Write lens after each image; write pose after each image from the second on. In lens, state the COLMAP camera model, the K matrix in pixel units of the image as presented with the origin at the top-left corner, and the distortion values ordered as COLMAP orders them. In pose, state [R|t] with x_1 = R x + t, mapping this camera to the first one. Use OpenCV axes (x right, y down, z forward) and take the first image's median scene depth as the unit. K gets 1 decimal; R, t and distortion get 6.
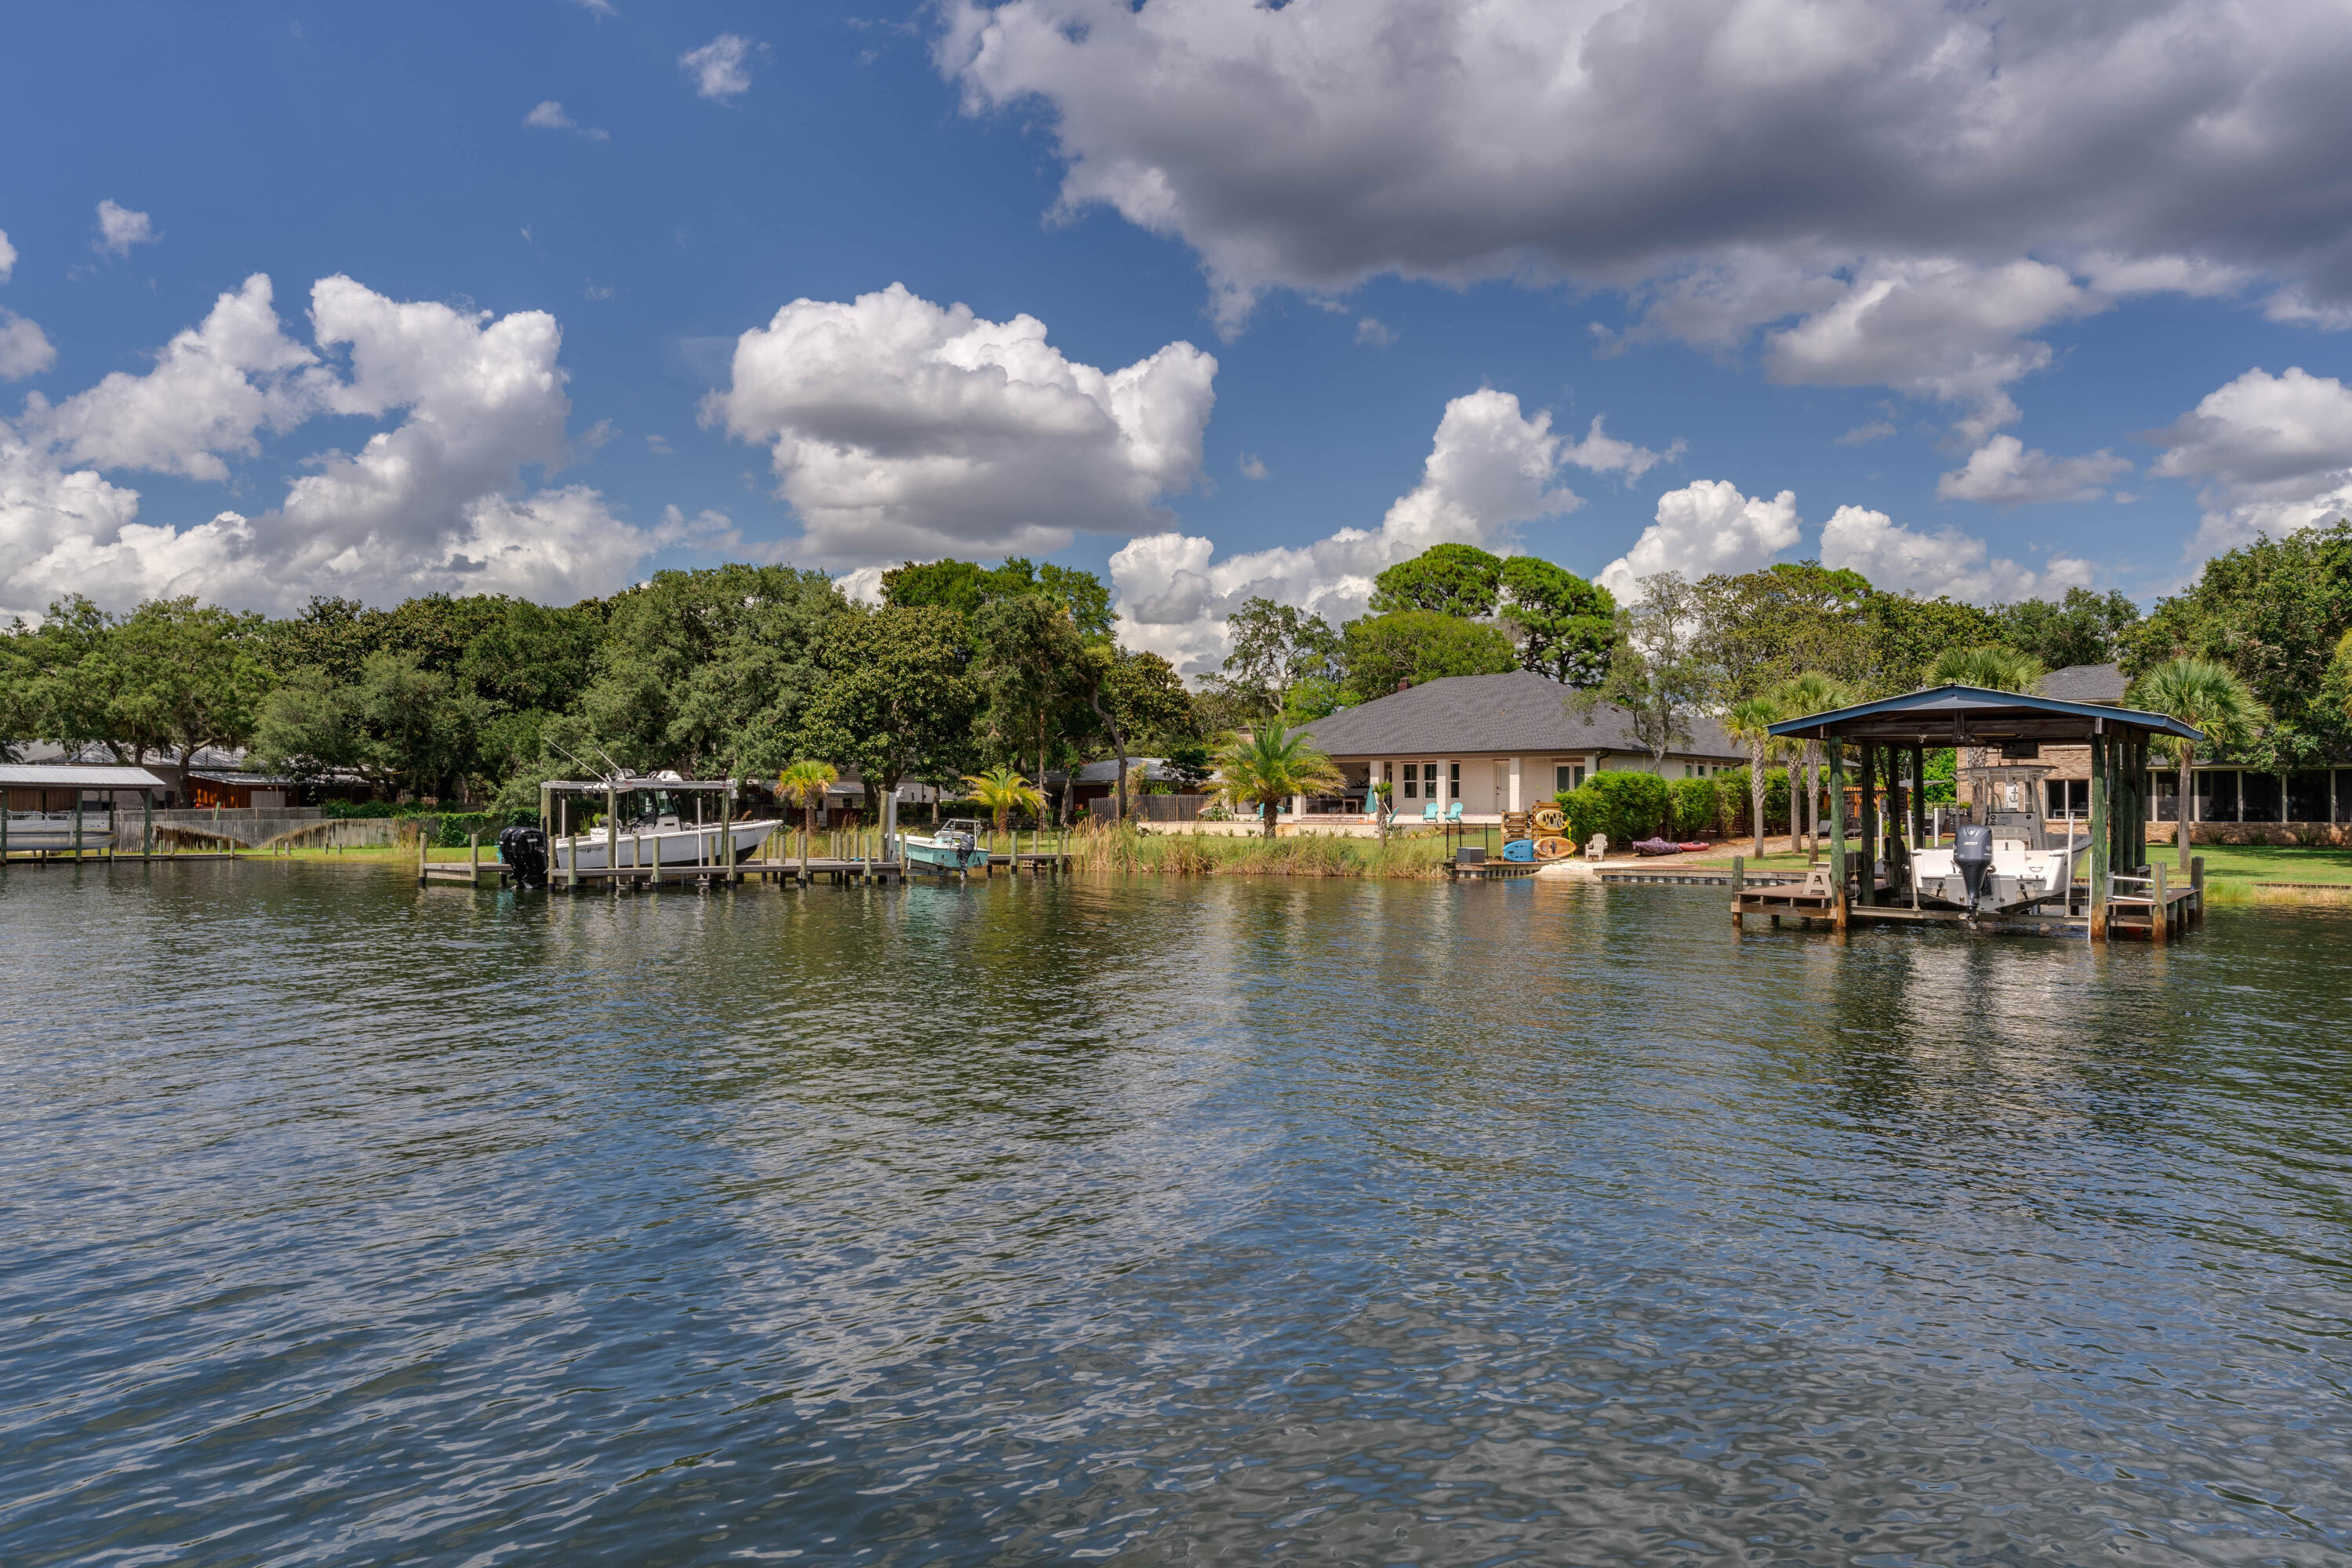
lens RADIAL K [[1700.7, 0, 1183.0], [0, 1700.7, 775.4], [0, 0, 1]] dist [-0.001135, -0.002656]
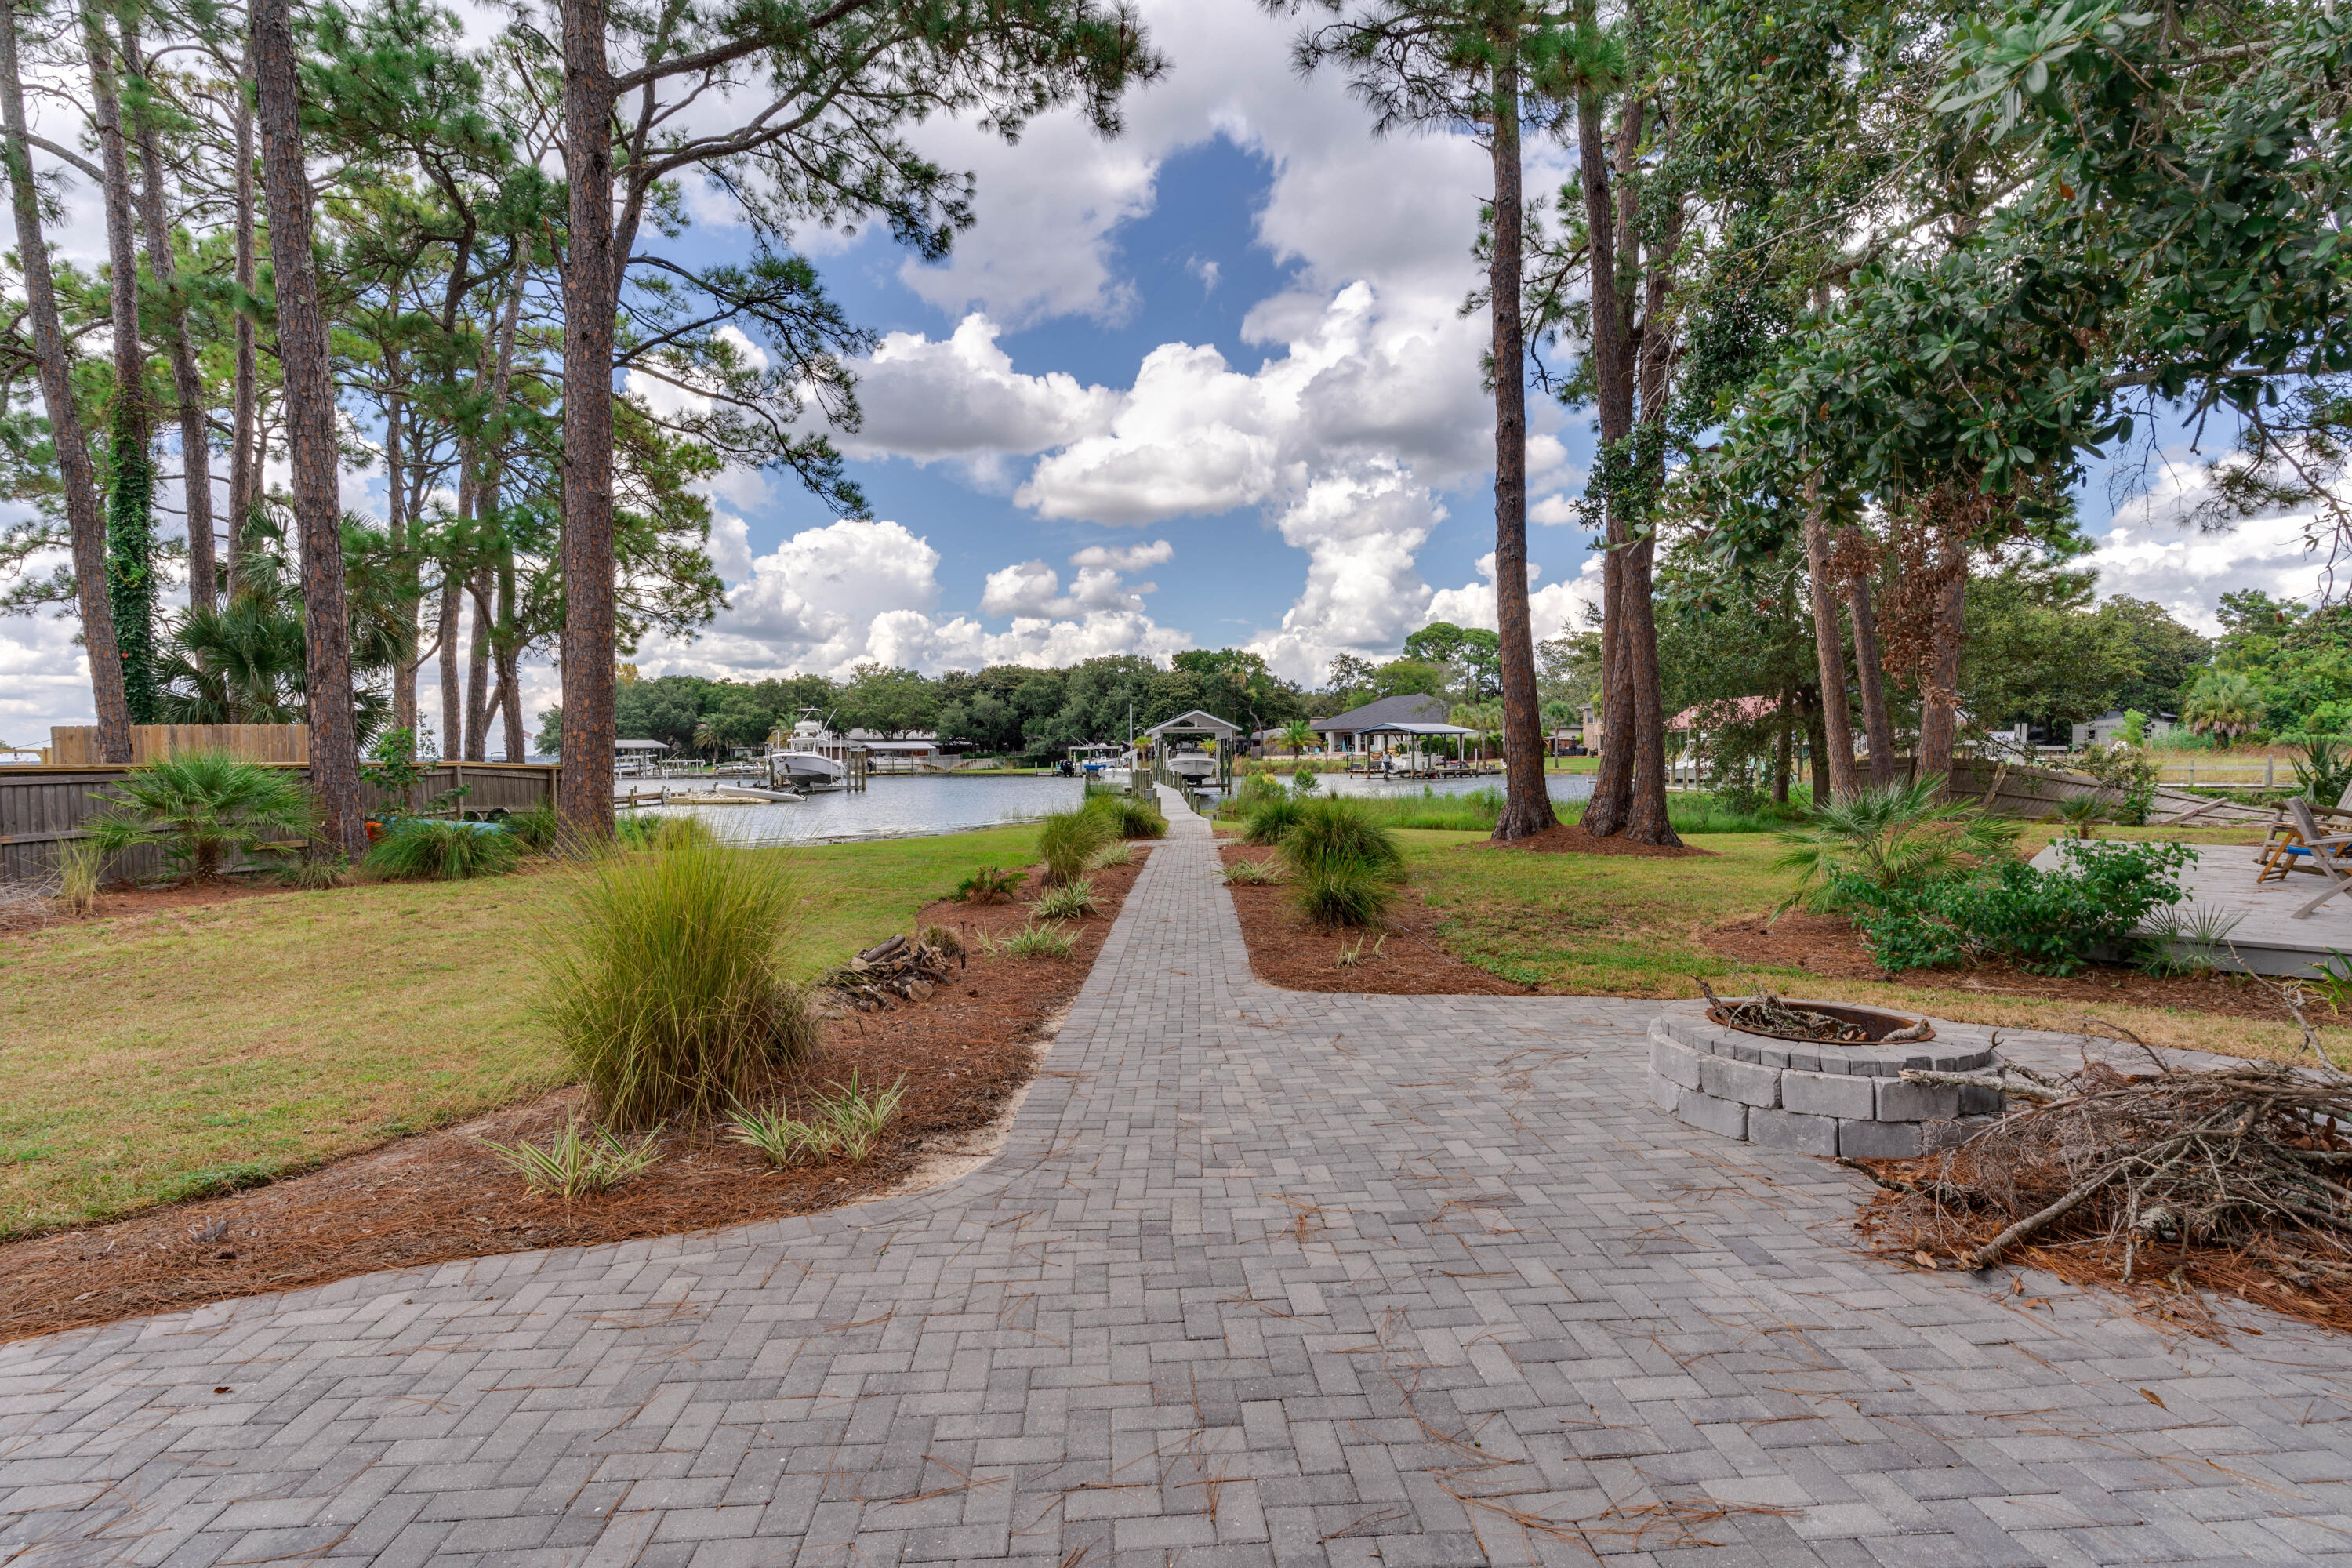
lens RADIAL K [[1144.1, 0, 1172.8], [0, 1144.1, 780.5], [0, 0, 1]] dist [-0.000503, 0.000340]
pose [[0.980712, -0.009447, -0.195230, 0.157003], [0.018761, 0.998769, 0.045911, -0.016707], [0.194556, -0.048688, 0.979682, -0.677811]]
